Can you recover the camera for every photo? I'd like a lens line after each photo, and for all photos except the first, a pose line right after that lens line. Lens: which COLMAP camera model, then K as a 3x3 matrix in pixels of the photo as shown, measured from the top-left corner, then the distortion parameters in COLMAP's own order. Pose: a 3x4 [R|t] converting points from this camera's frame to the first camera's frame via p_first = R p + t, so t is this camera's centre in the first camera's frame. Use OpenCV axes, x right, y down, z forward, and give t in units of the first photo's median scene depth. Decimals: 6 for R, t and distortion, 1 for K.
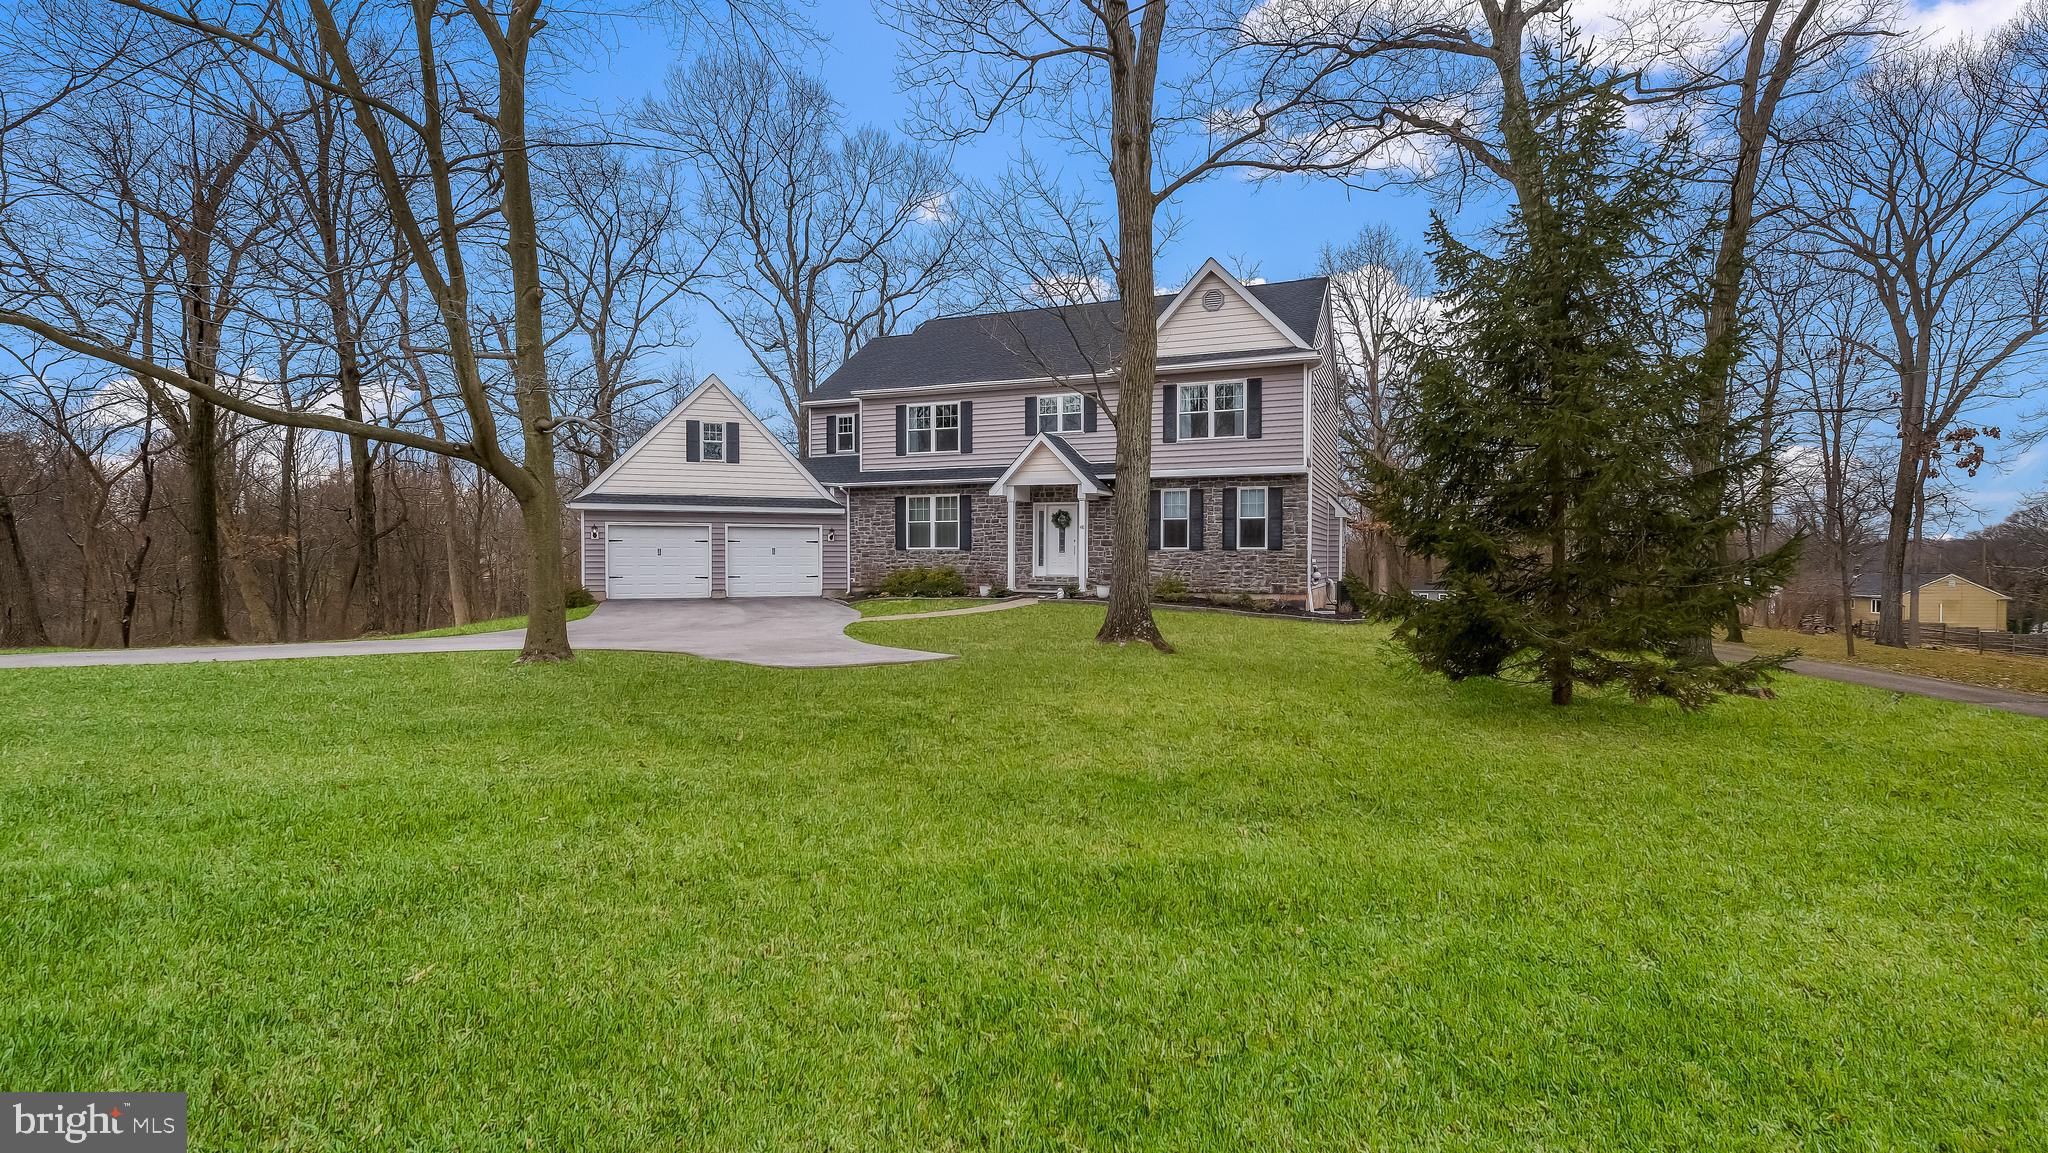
lens RADIAL K [[925.2, 0, 1022.9], [0, 925.2, 571.2], [0, 0, 1]] dist [-0.005004, -0.001001]
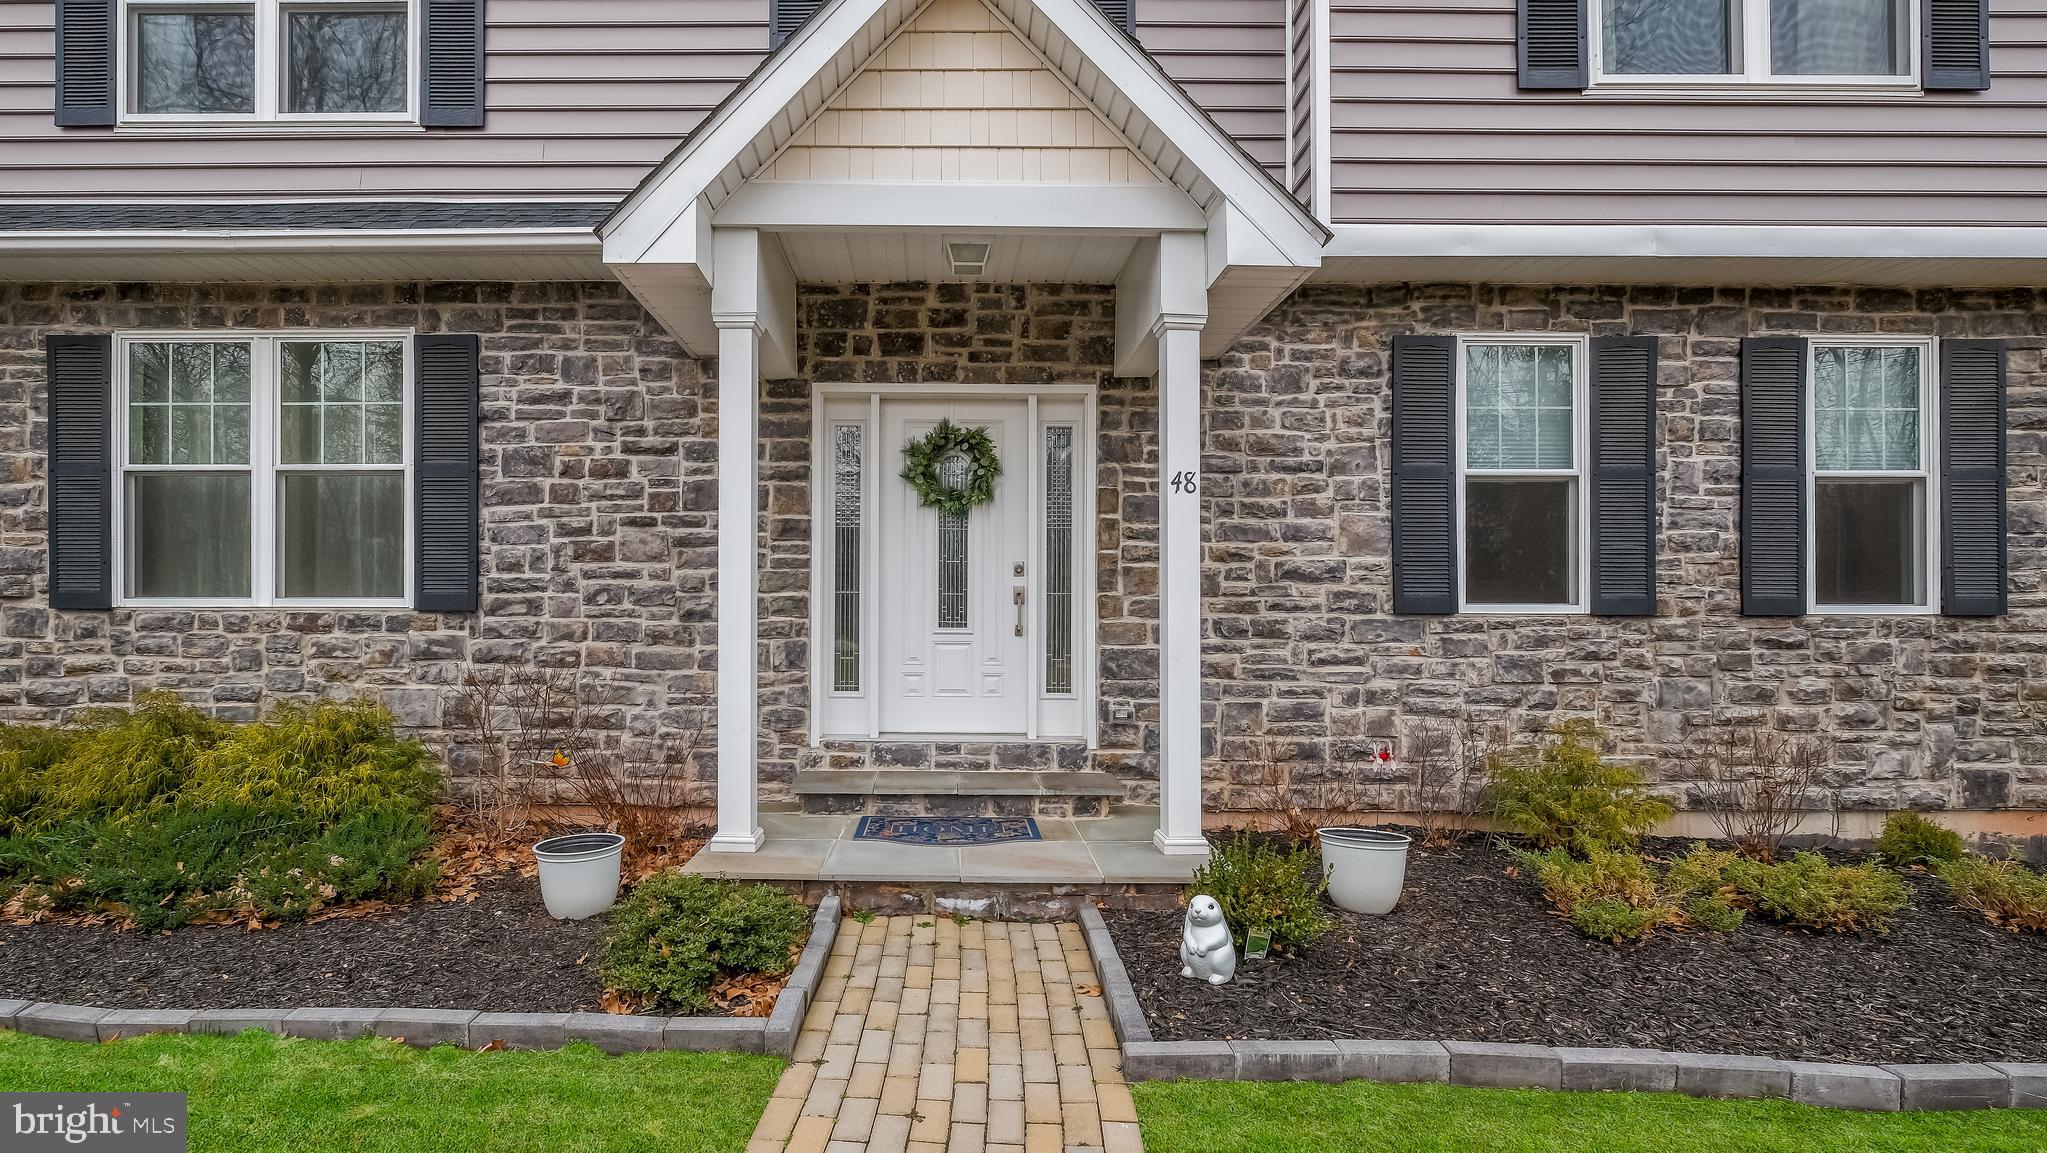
lens RADIAL K [[924.8, 0, 923.0], [0, 924.8, 612.9], [0, 0, 1]] dist [-0.005004, -0.001001]
pose [[0.926421, 0.001208, 0.376487, -0.042259], [0.004918, 0.999871, -0.015311, -0.019209], [-0.376457, 0.016036, 0.926295, 0.779099]]
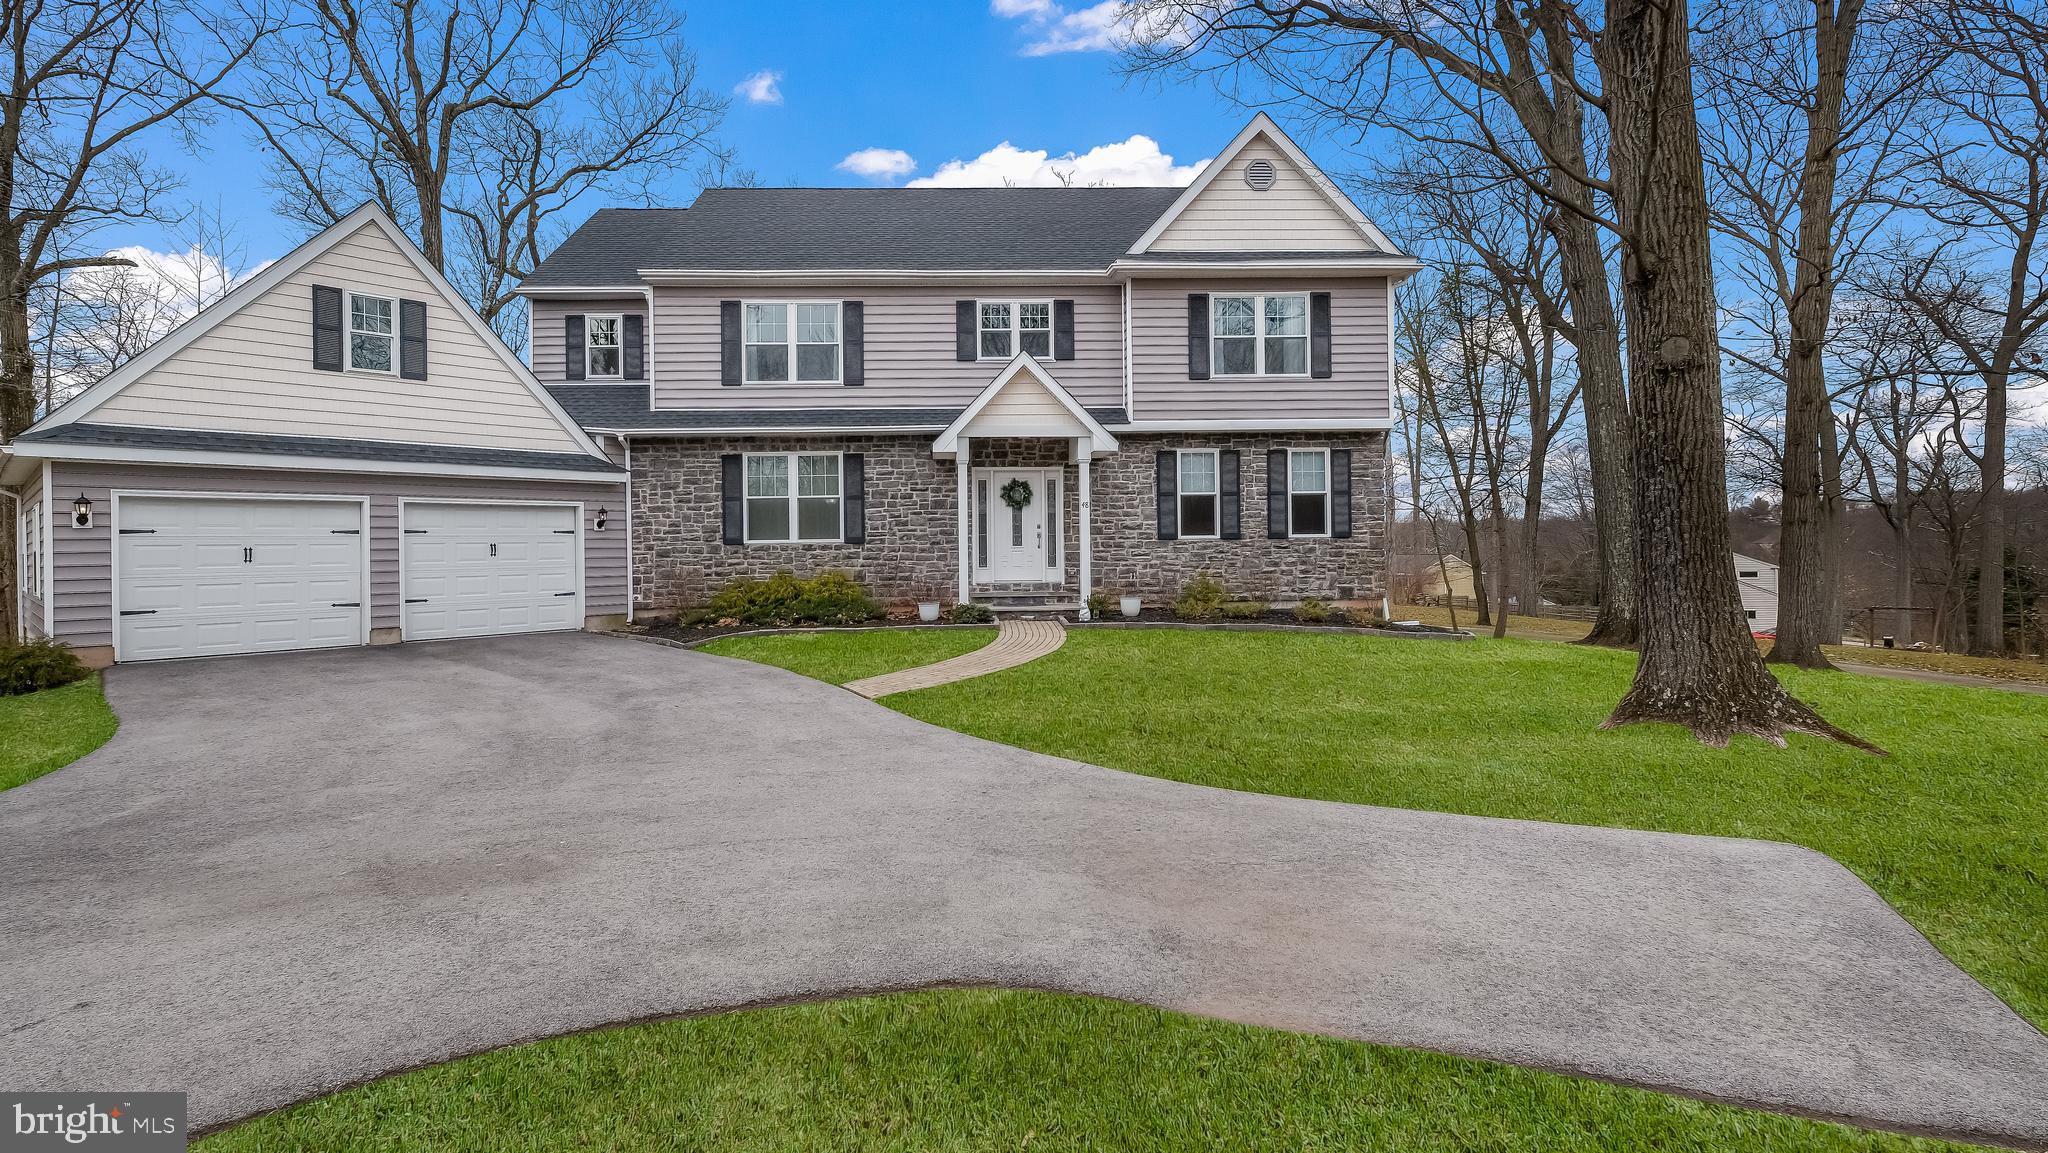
lens RADIAL K [[925.2, 0, 953.6], [0, 925.2, 549.9], [0, 0, 1]] dist [-0.005004, -0.001001]
pose [[0.913911, -0.014467, 0.405656, -0.251039], [0.020370, 0.999740, -0.010238, -0.010930], [-0.405402, 0.017619, 0.913969, 0.414409]]
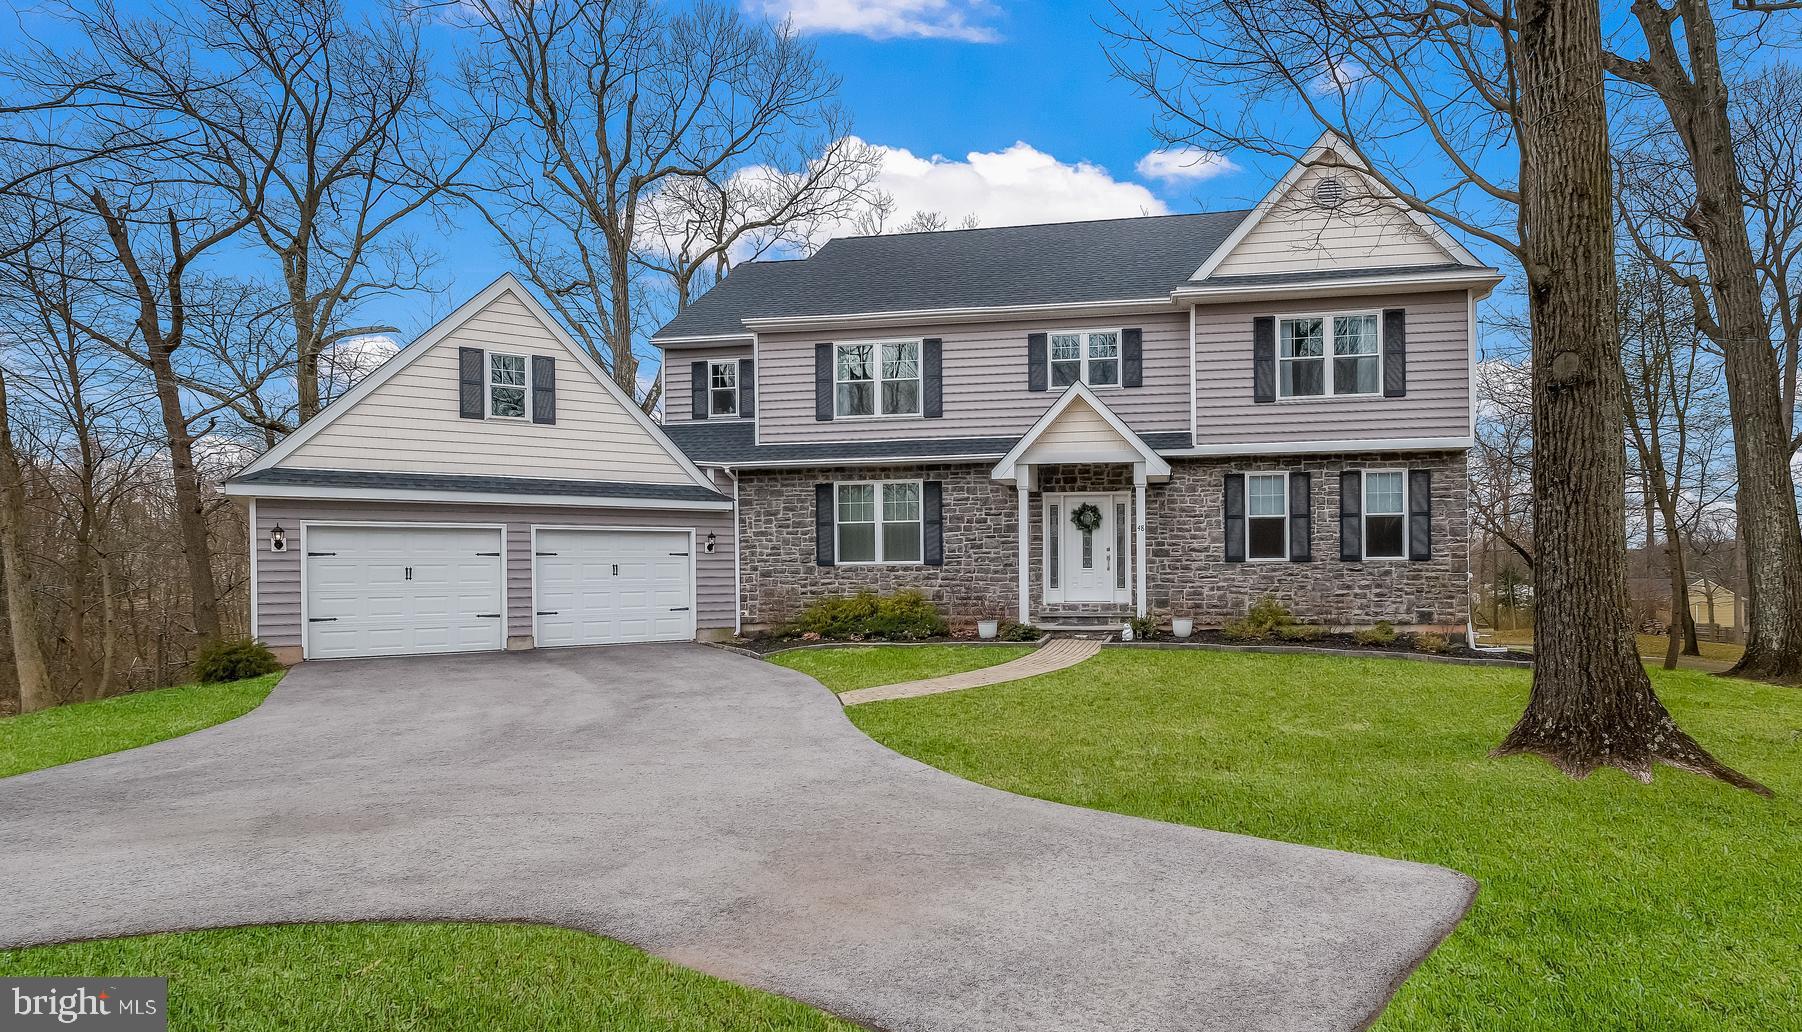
lens RADIAL K [[907.0, 0, 1014.5], [0, 907.0, 576.2], [0, 0, 1]] dist [-0.009555, 0.000178]
pose [[0.972852, -0.012274, 0.231102, -0.154997], [0.014475, 0.999865, -0.007833, -0.009075], [-0.230974, 0.010966, 0.972898, 0.362449]]
